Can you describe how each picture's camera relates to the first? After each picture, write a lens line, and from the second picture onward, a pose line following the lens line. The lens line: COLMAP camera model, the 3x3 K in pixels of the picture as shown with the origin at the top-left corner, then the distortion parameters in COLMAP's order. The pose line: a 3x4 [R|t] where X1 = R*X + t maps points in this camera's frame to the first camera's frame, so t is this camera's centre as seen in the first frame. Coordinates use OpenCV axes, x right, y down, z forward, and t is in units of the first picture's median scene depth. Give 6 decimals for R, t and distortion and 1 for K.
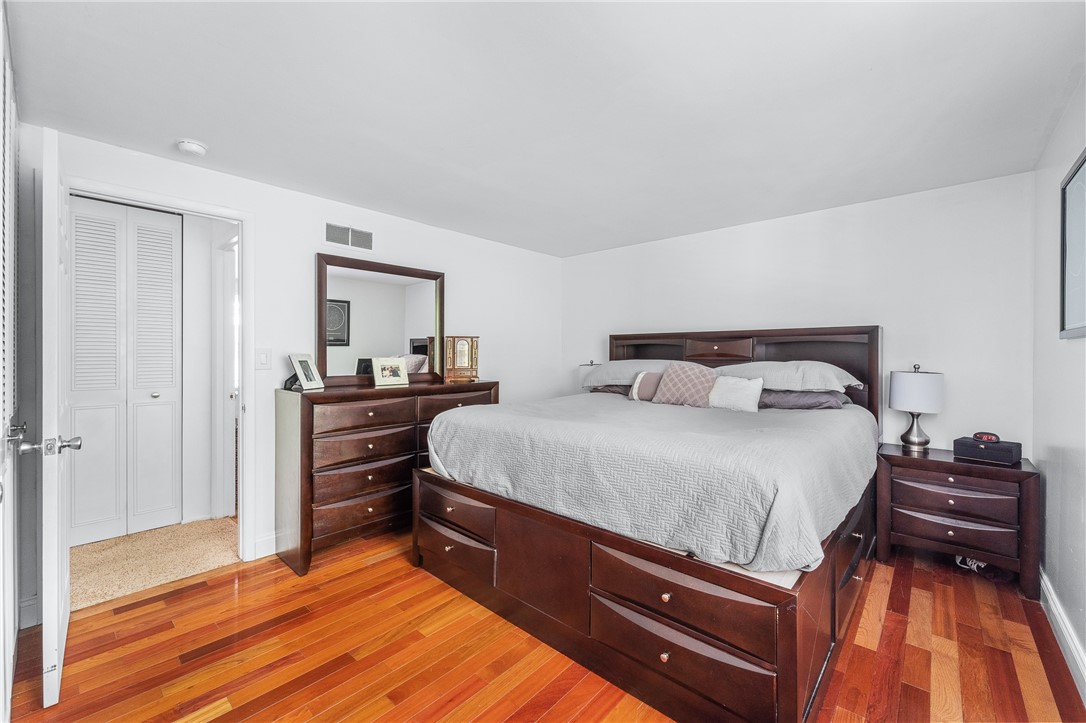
lens RADIAL K [[441.4, 0, 537.6], [0, 441.4, 363.2], [0, 0, 1]] dist [0.000628, 0.000201]
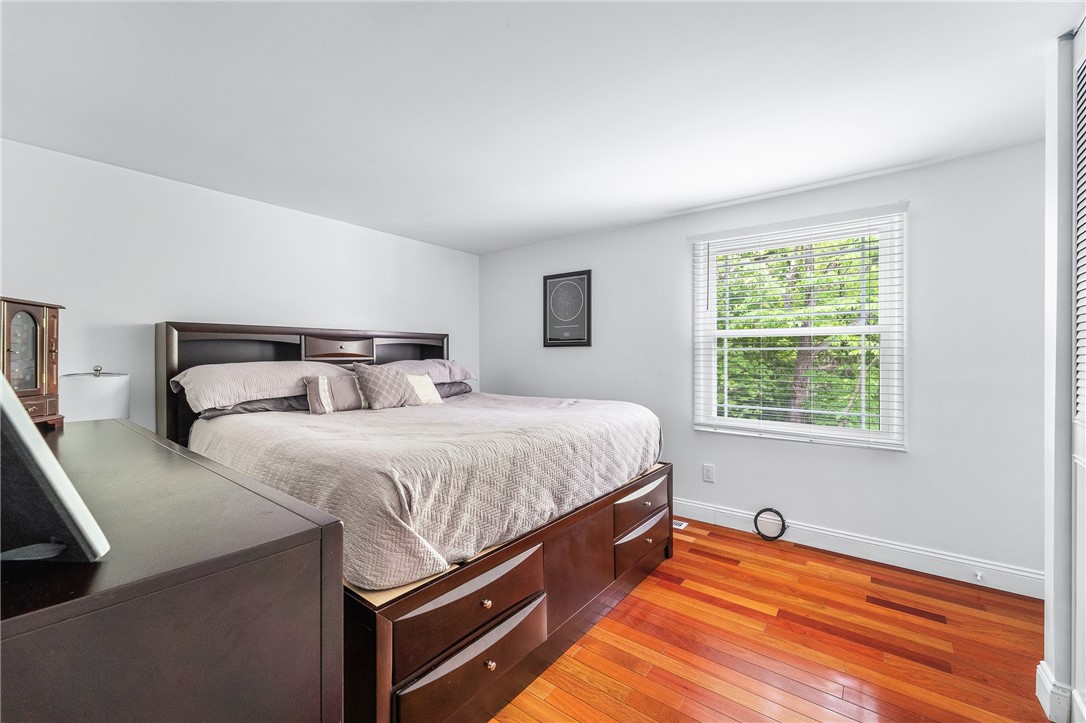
lens RADIAL K [[441.4, 0, 537.6], [0, 441.4, 363.2], [0, 0, 1]] dist [0.000628, 0.000201]
pose [[-0.068965, -0.017101, 0.997473, -0.812936], [0.020050, 0.999627, 0.018525, -0.014879], [-0.997418, 0.021277, -0.068596, 0.959092]]
